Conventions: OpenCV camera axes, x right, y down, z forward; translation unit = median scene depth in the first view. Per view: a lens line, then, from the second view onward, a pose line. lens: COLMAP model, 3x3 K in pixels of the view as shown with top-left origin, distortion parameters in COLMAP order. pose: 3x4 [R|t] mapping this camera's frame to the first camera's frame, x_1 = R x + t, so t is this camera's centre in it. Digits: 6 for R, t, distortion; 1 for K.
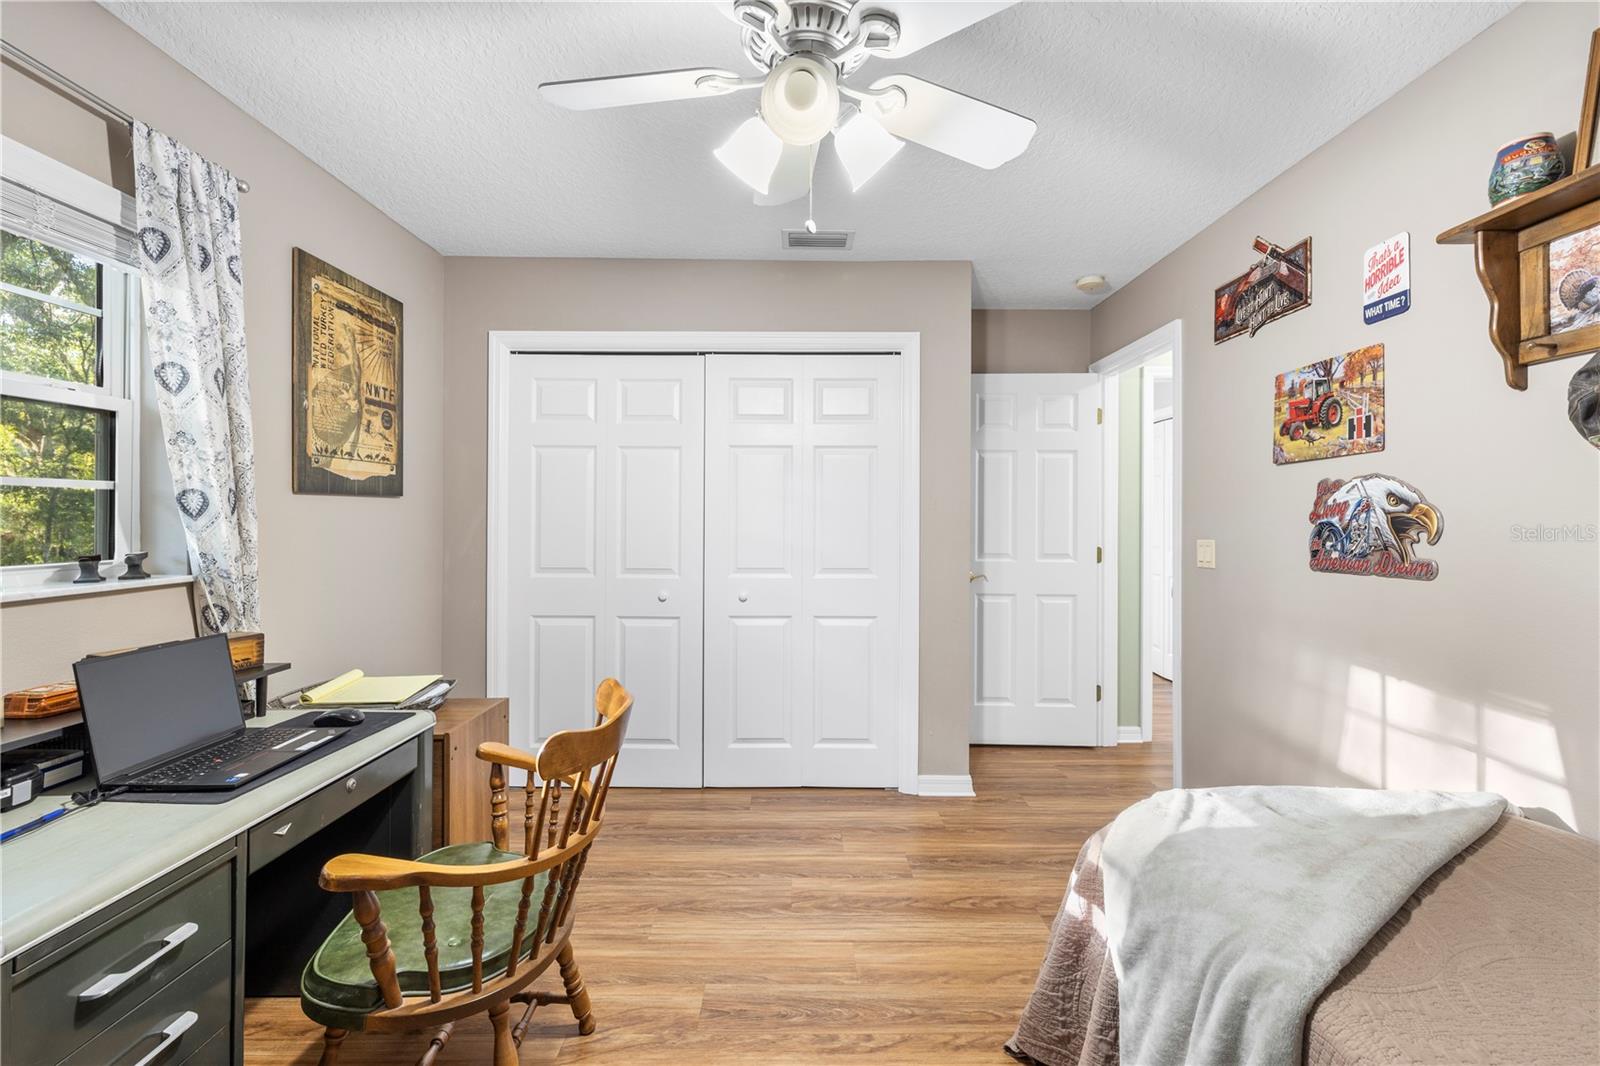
lens RADIAL K [[673.0, 0, 800.1], [0, 673.0, 513.1], [0, 0, 1]] dist [0.001783, -0.001357]
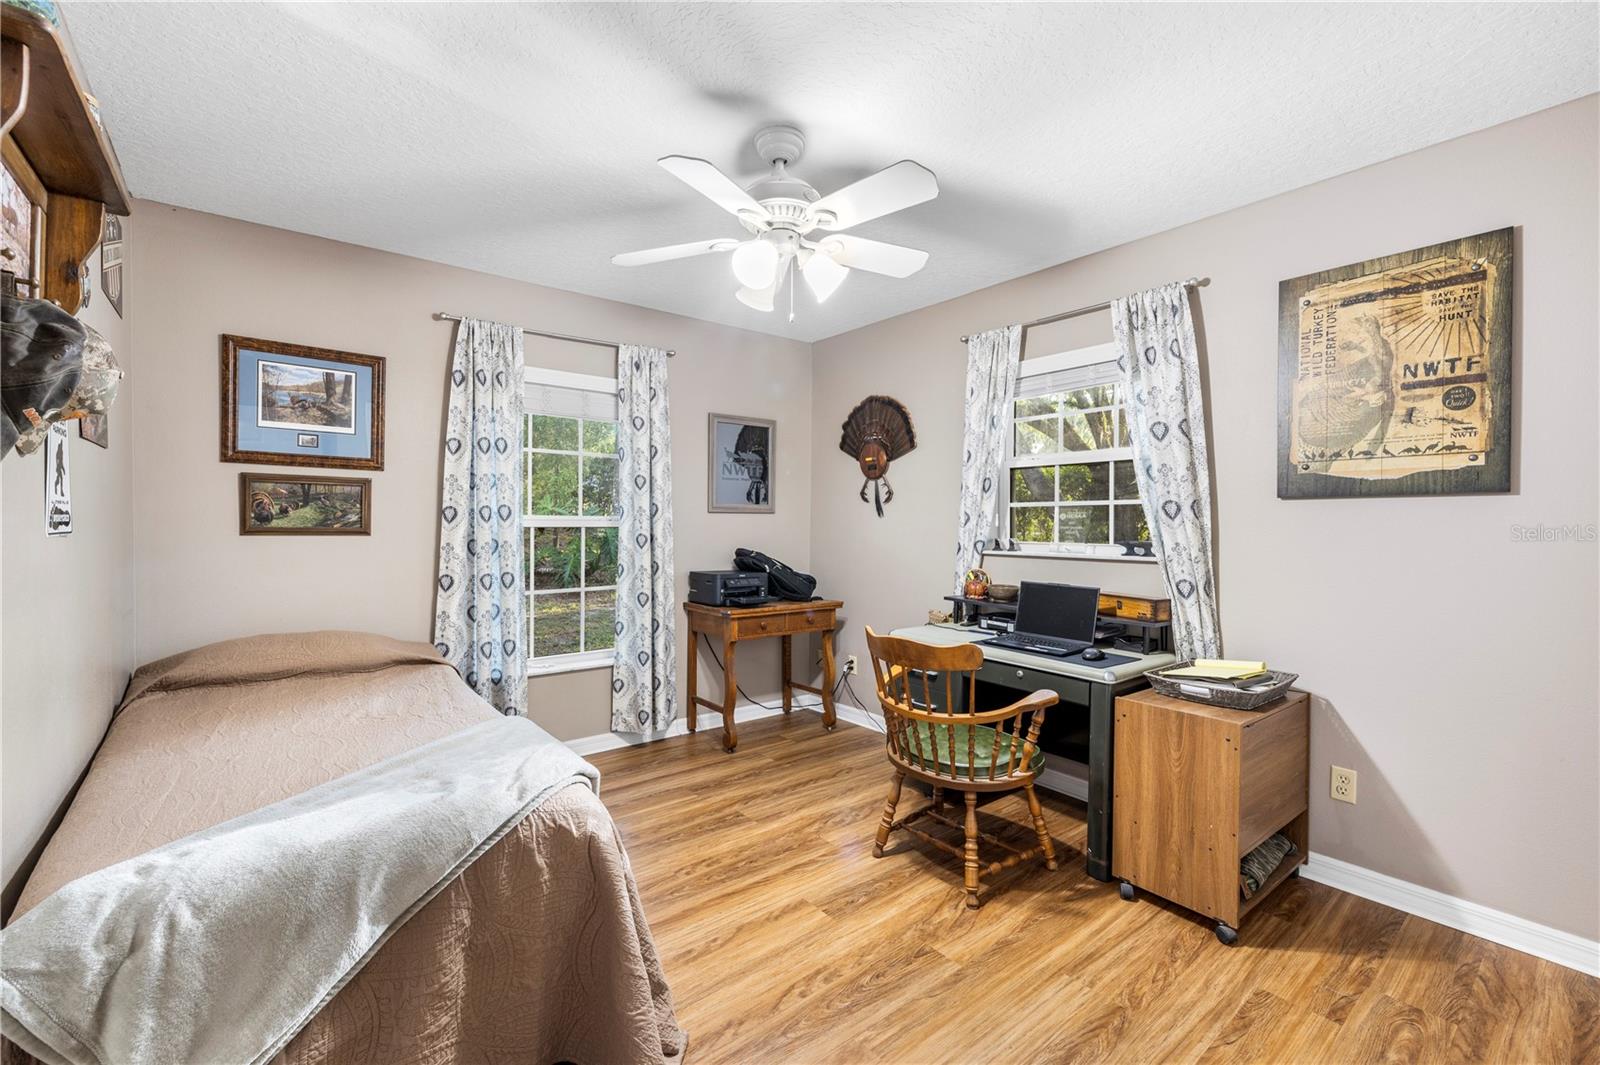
lens RADIAL K [[673.0, 0, 794.4], [0, 673.0, 526.0], [0, 0, 1]] dist [0.001783, -0.001357]
pose [[-0.783656, -0.003480, -0.621186, 0.525409], [-0.006792, 0.999973, 0.002967, 0.016146], [0.621158, 0.006544, -0.783658, 1.225413]]
